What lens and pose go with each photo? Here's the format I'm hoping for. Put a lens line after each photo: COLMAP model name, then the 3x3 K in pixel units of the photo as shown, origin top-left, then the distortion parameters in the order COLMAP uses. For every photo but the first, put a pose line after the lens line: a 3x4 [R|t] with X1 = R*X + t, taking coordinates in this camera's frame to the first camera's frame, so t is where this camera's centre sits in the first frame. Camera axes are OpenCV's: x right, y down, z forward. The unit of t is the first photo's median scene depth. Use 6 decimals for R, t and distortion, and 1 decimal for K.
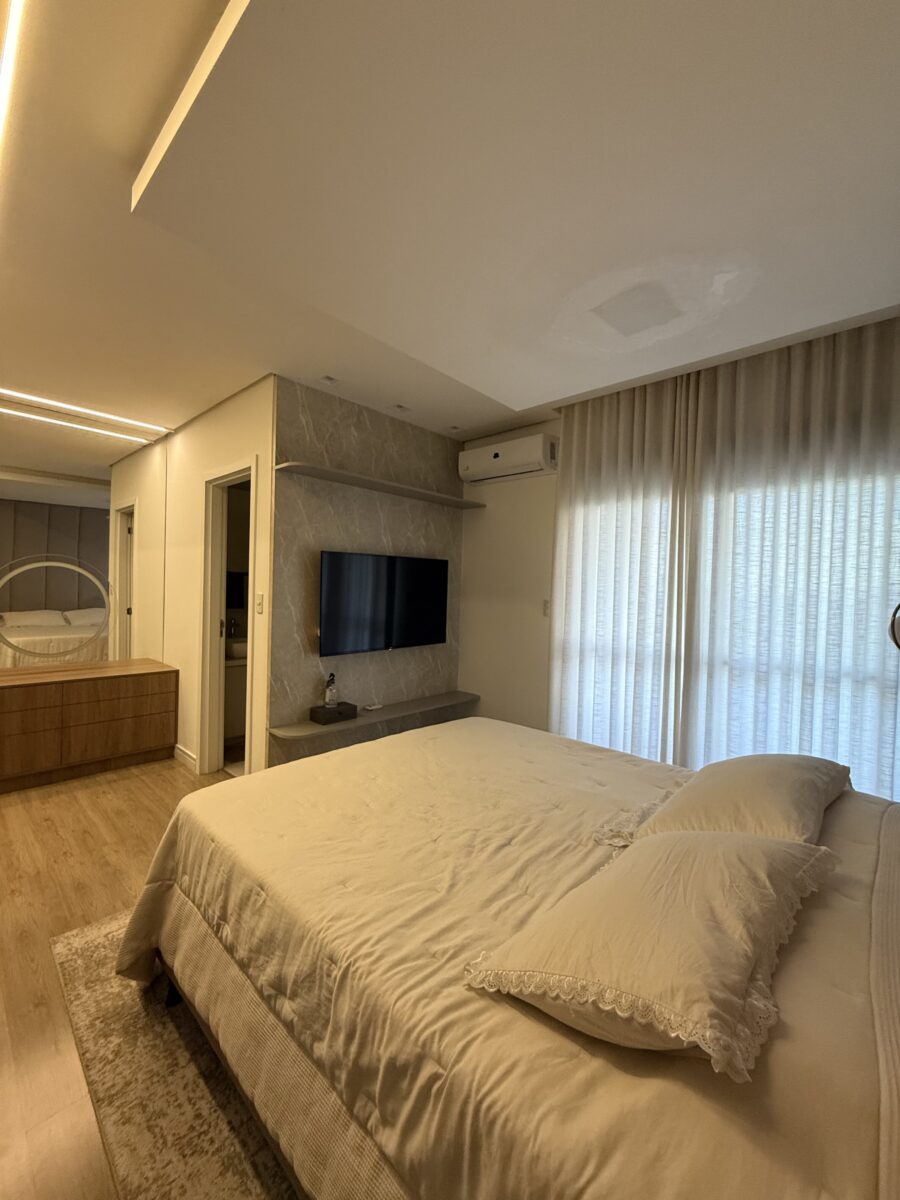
lens RADIAL K [[478.3, 0, 447.3], [0, 478.3, 598.6], [0, 0, 1]] dist [-0.000710, 0.000704]
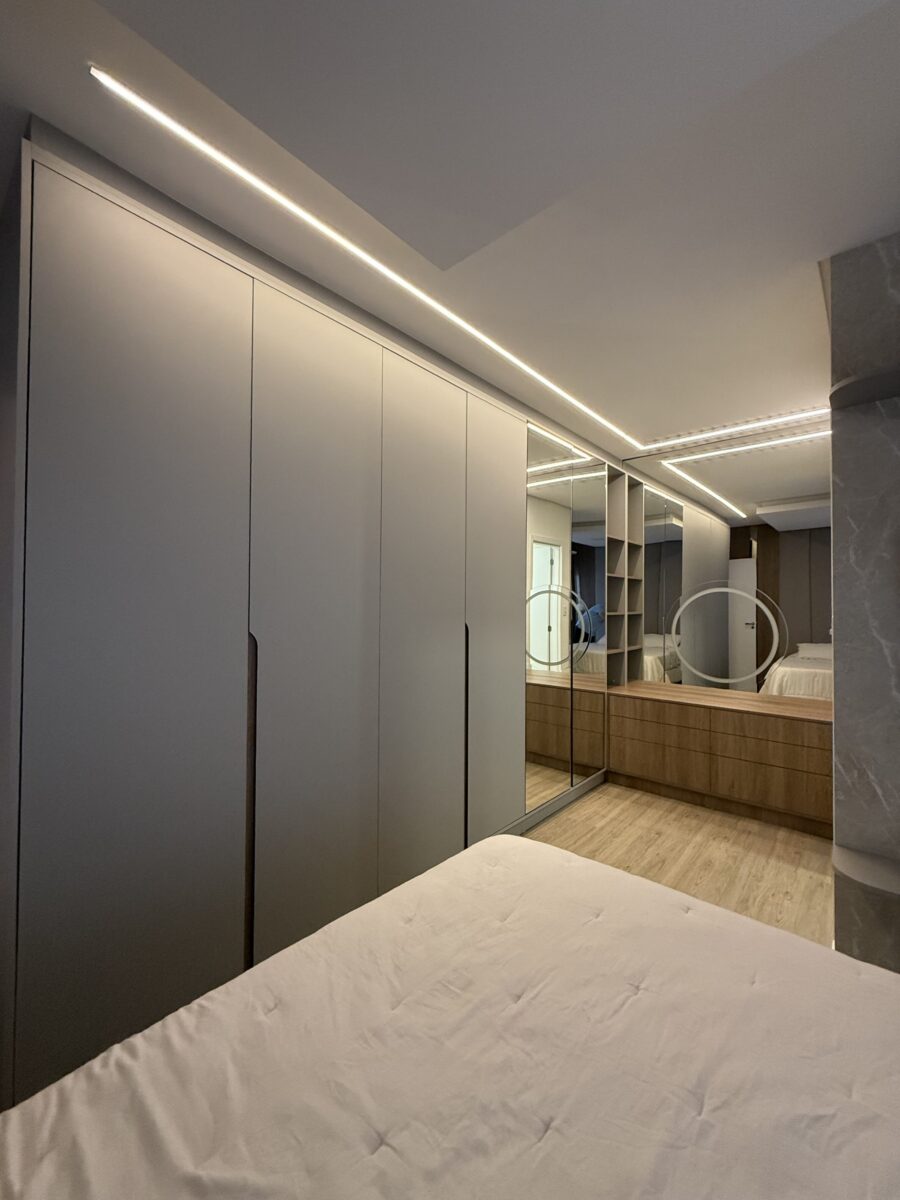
lens RADIAL K [[478.3, 0, 447.4], [0, 478.3, 595.8], [0, 0, 1]] dist [-0.000710, 0.000704]
pose [[0.025641, -0.047630, -0.998536, 0.198613], [-0.022316, 0.998588, -0.048206, 0.003782], [0.999422, 0.023519, 0.024542, 0.454389]]
